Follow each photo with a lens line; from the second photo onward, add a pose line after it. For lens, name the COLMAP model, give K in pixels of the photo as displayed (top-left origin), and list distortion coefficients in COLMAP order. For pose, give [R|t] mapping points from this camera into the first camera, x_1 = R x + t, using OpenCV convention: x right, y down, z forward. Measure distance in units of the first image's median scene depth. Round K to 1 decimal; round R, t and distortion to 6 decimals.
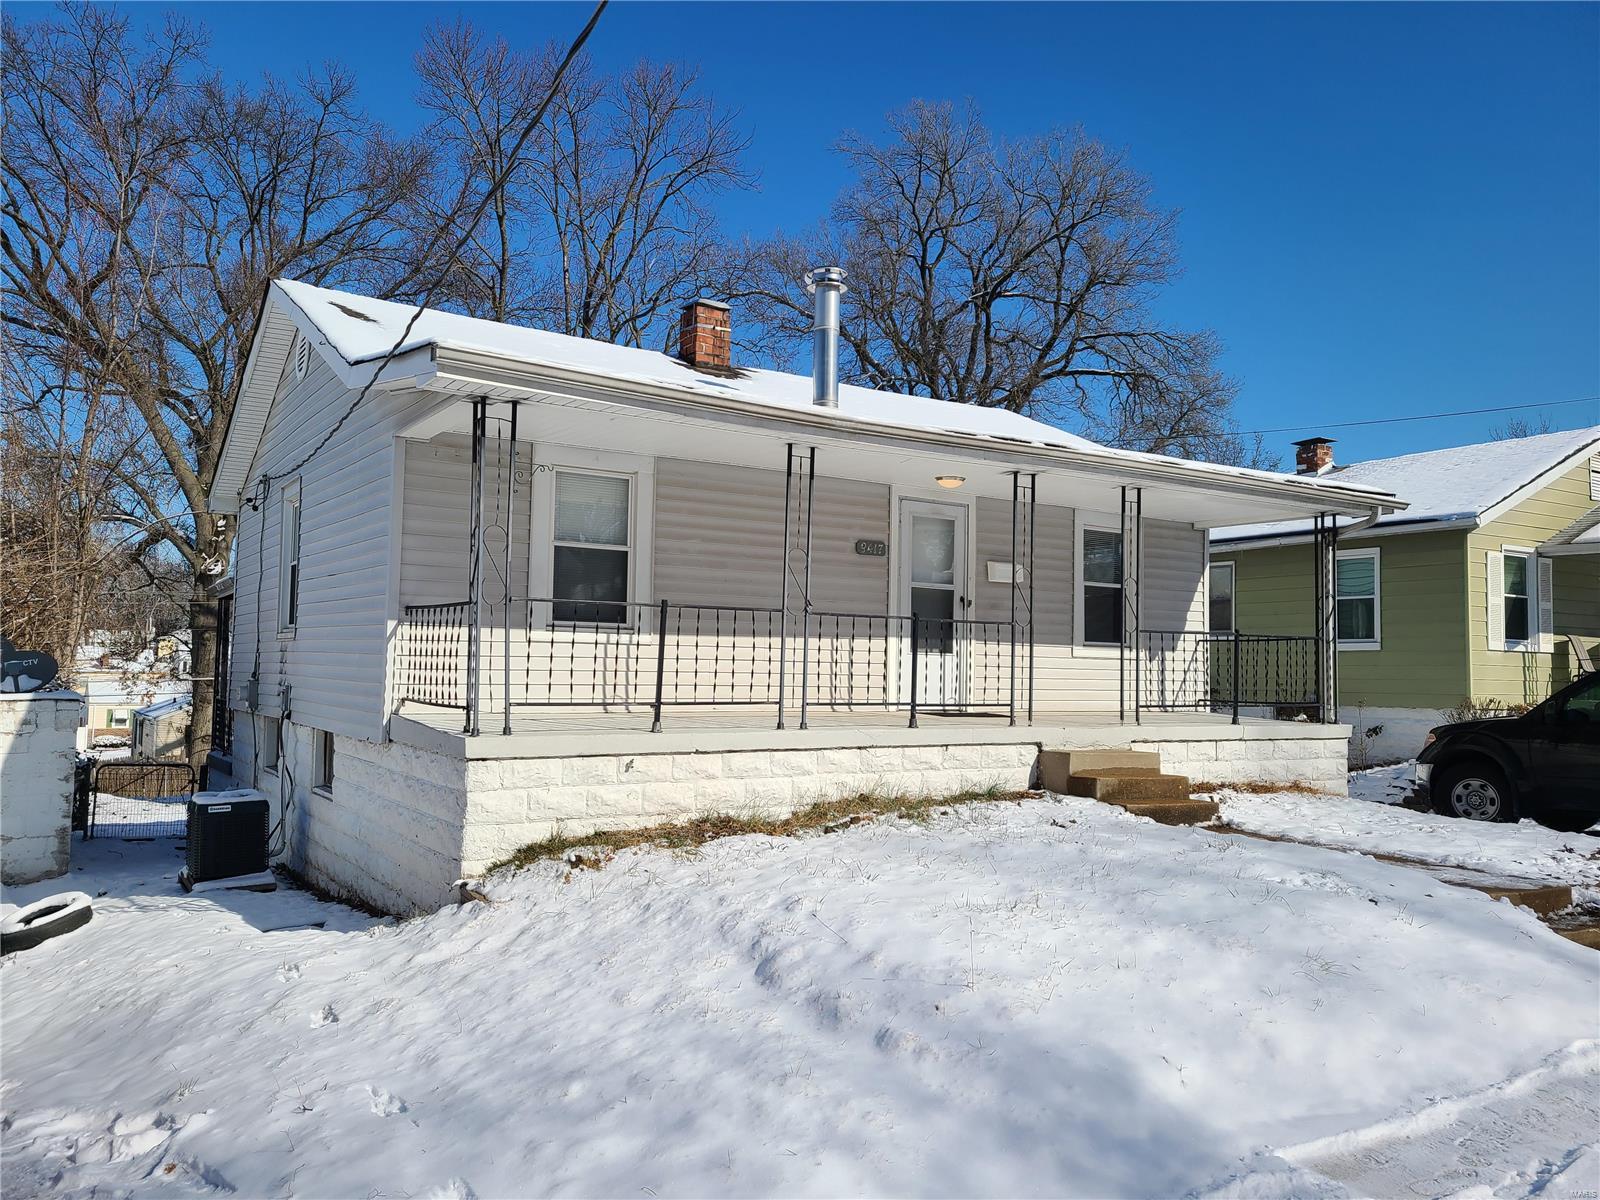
lens RADIAL K [[1205.9, 0, 799.5], [0, 1205.9, 618.2], [0, 0, 1]] dist [0.060673, -0.004098]
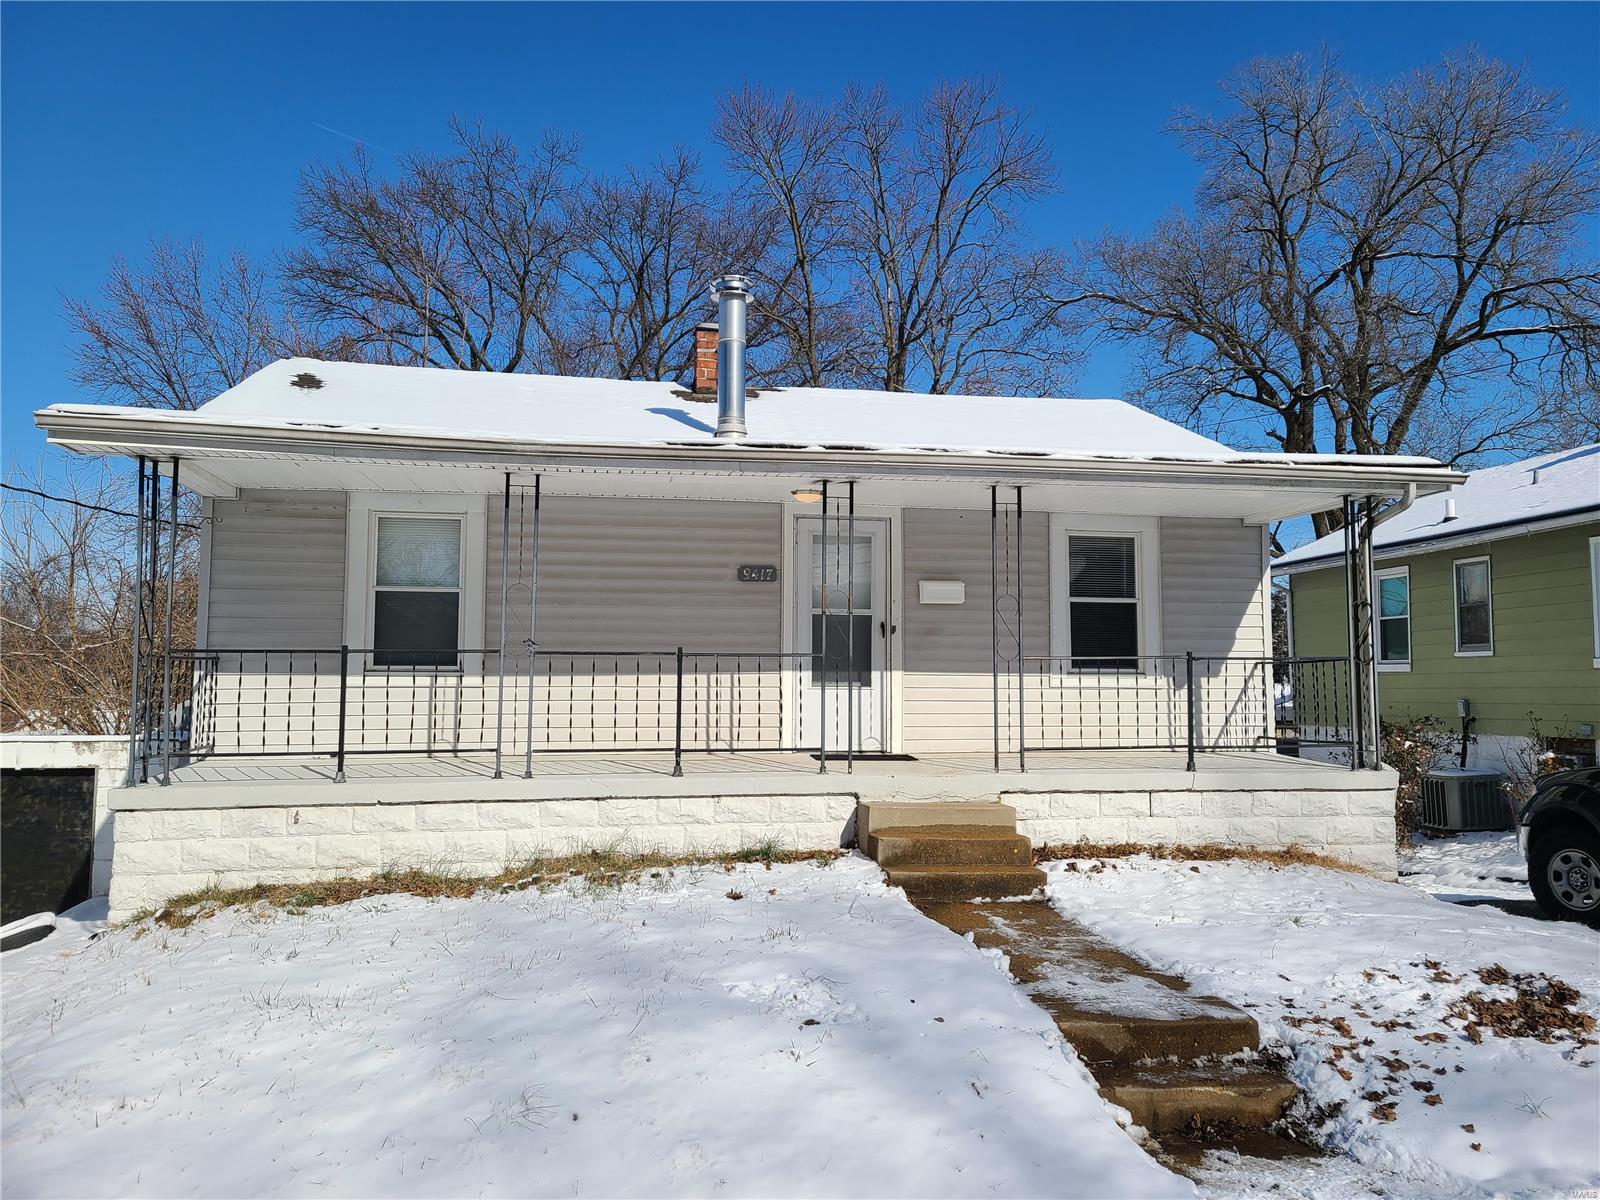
lens RADIAL K [[1214.9, 0, 800.0], [0, 1214.9, 600.0], [0, 0, 1]] dist [0.049999, -0.008122]
pose [[0.926429, -0.044677, -0.373809, 0.436907], [0.031768, 0.998669, -0.040627, 0.000042], [0.375126, 0.025763, 0.926616, 0.164213]]
